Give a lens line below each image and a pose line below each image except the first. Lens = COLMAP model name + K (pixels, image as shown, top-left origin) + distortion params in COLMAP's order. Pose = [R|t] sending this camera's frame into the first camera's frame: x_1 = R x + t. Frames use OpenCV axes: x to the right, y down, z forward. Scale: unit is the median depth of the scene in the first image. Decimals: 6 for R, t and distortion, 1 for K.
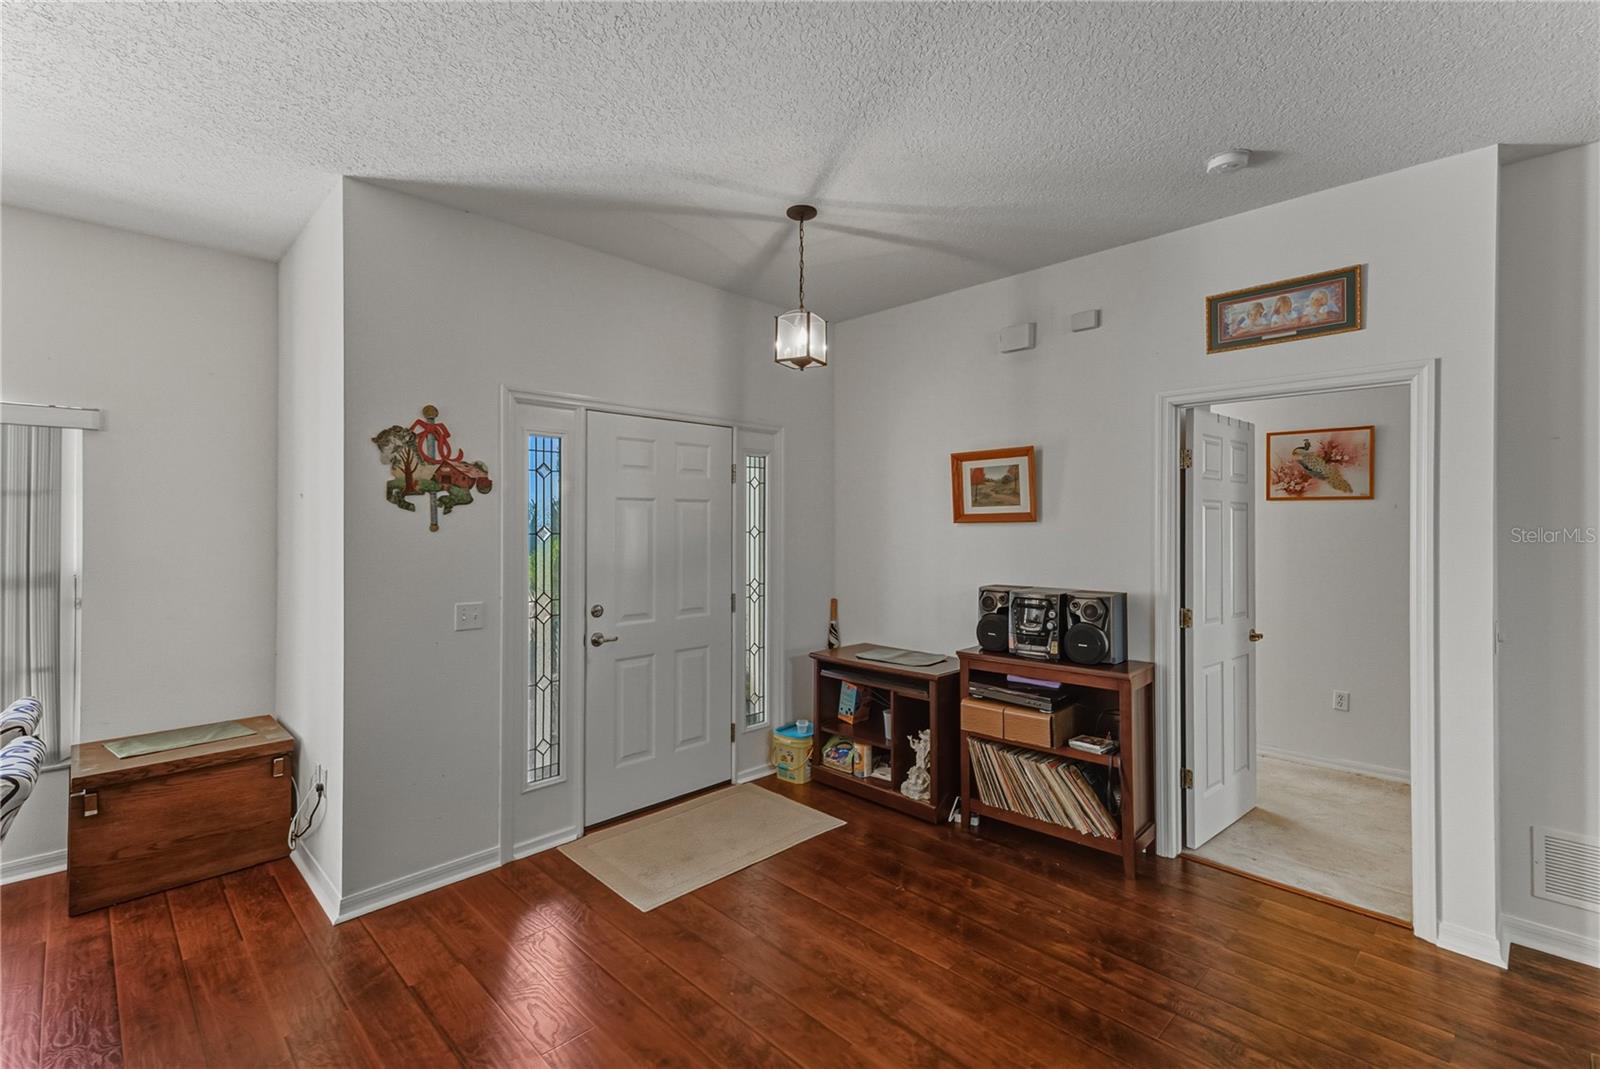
lens RADIAL K [[728.3, 0, 803.5], [0, 728.3, 523.1], [0, 0, 1]] dist [0.030602, -0.005788]
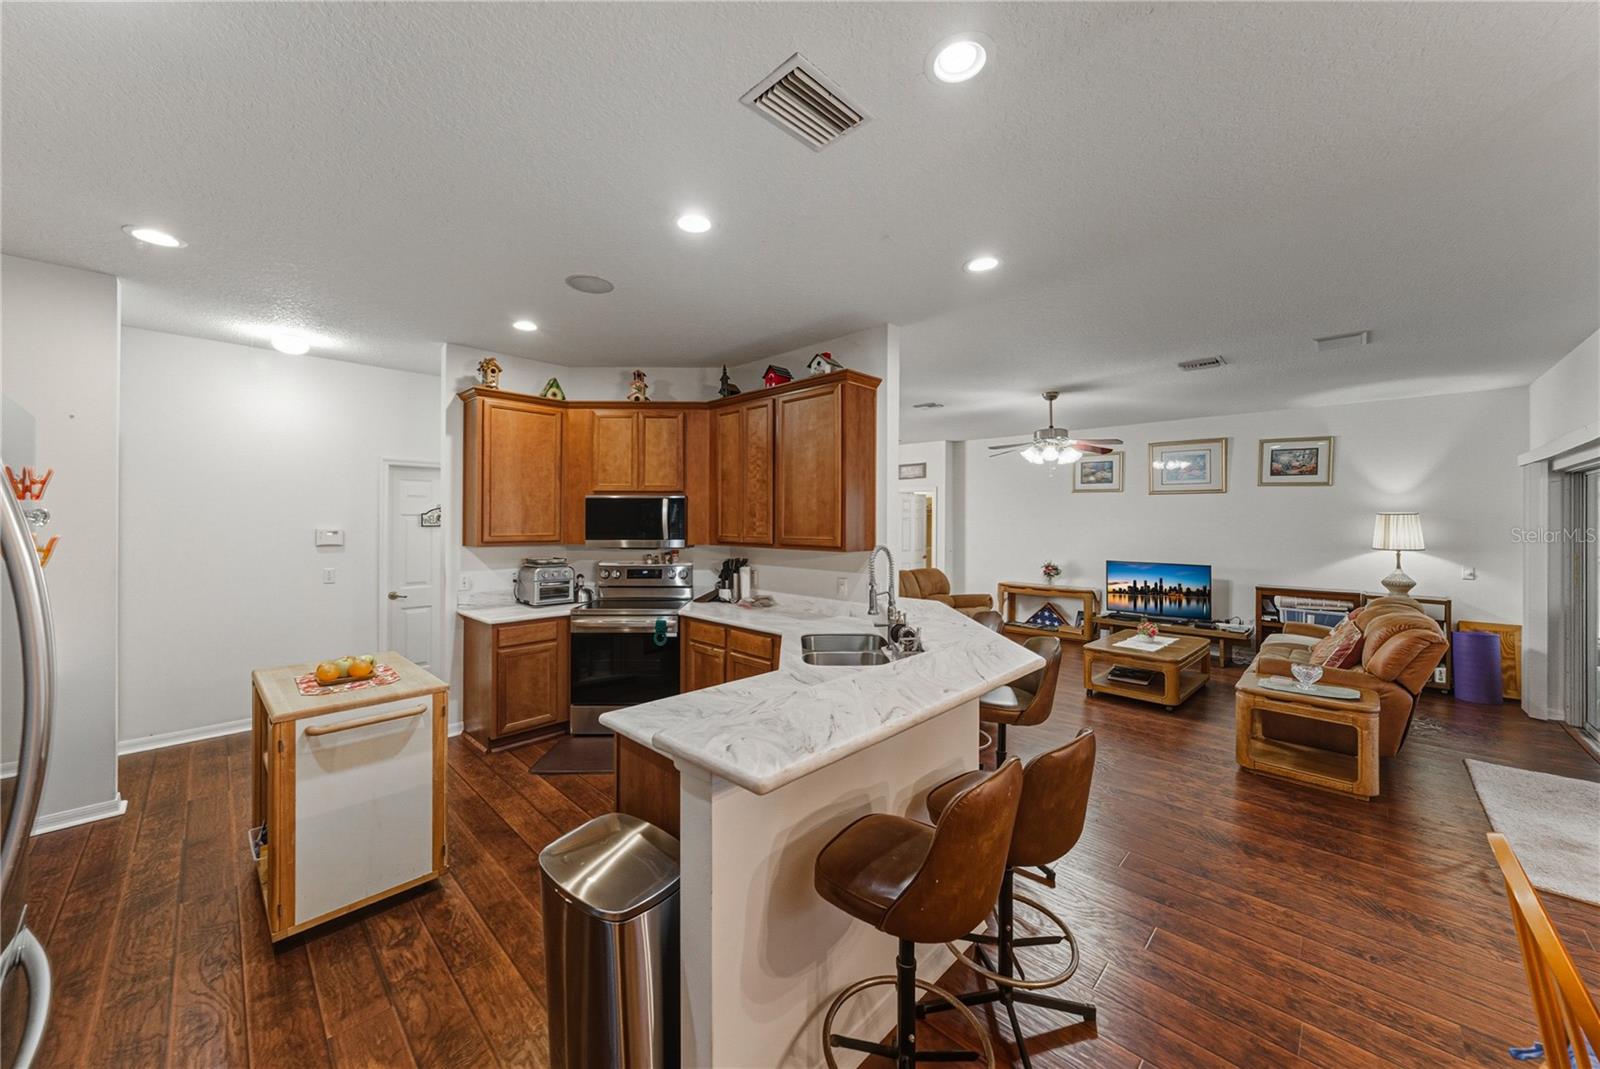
lens RADIAL K [[579.3, 0, 800.9], [0, 579.3, 518.2], [0, 0, 1]] dist [-0.002357, 0.001066]
pose [[0.999973, 0.002644, 0.006799, 0.026623], [-0.002616, 0.999988, -0.004020, -0.018127], [-0.006810, 0.004002, 0.999969, -2.010724]]
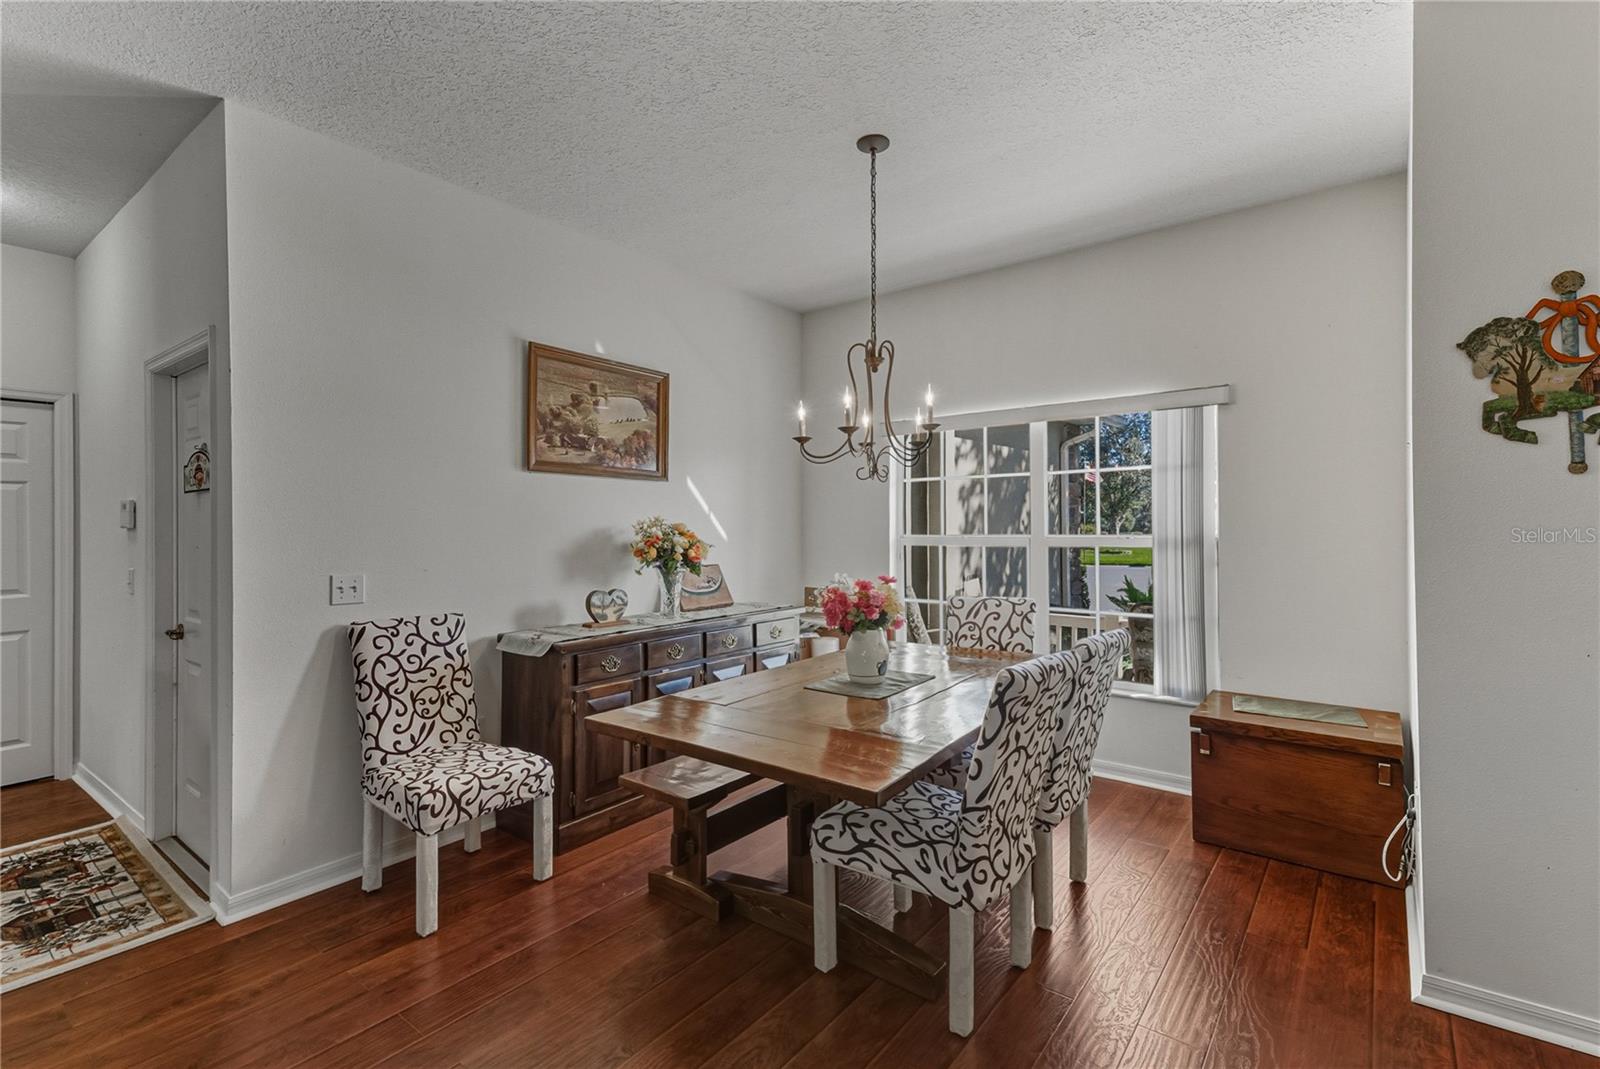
lens RADIAL K [[728.3, 0, 798.4], [0, 728.3, 521.8], [0, 0, 1]] dist [0.030602, -0.005788]
pose [[0.121155, -0.006442, -0.992613, 0.040508], [0.006372, 0.999963, -0.005712, 0.049415], [0.992613, -0.005633, 0.121192, 0.257605]]
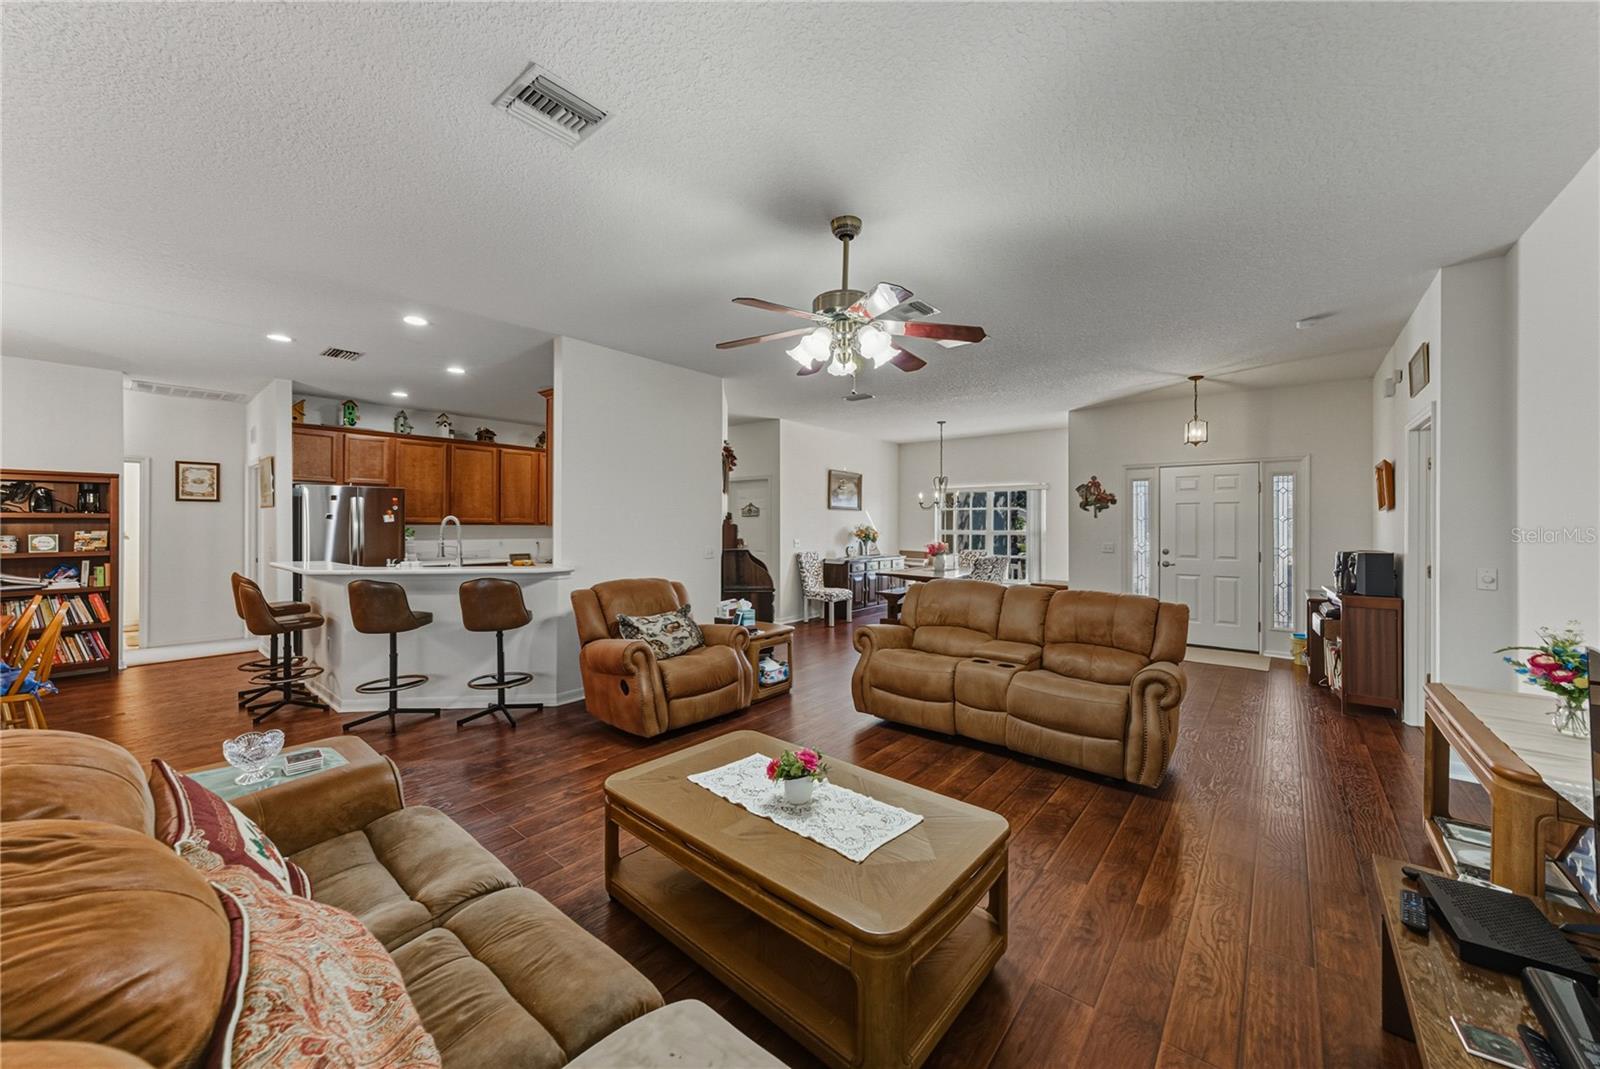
lens RADIAL K [[579.3, 0, 797.5], [0, 579.3, 524.7], [0, 0, 1]] dist [-0.002357, 0.001066]
pose [[0.086320, 0.000484, -0.996267, 1.660252], [-0.001531, 0.999999, 0.000353, 0.038353], [0.996266, 0.001495, 0.086321, -0.392646]]
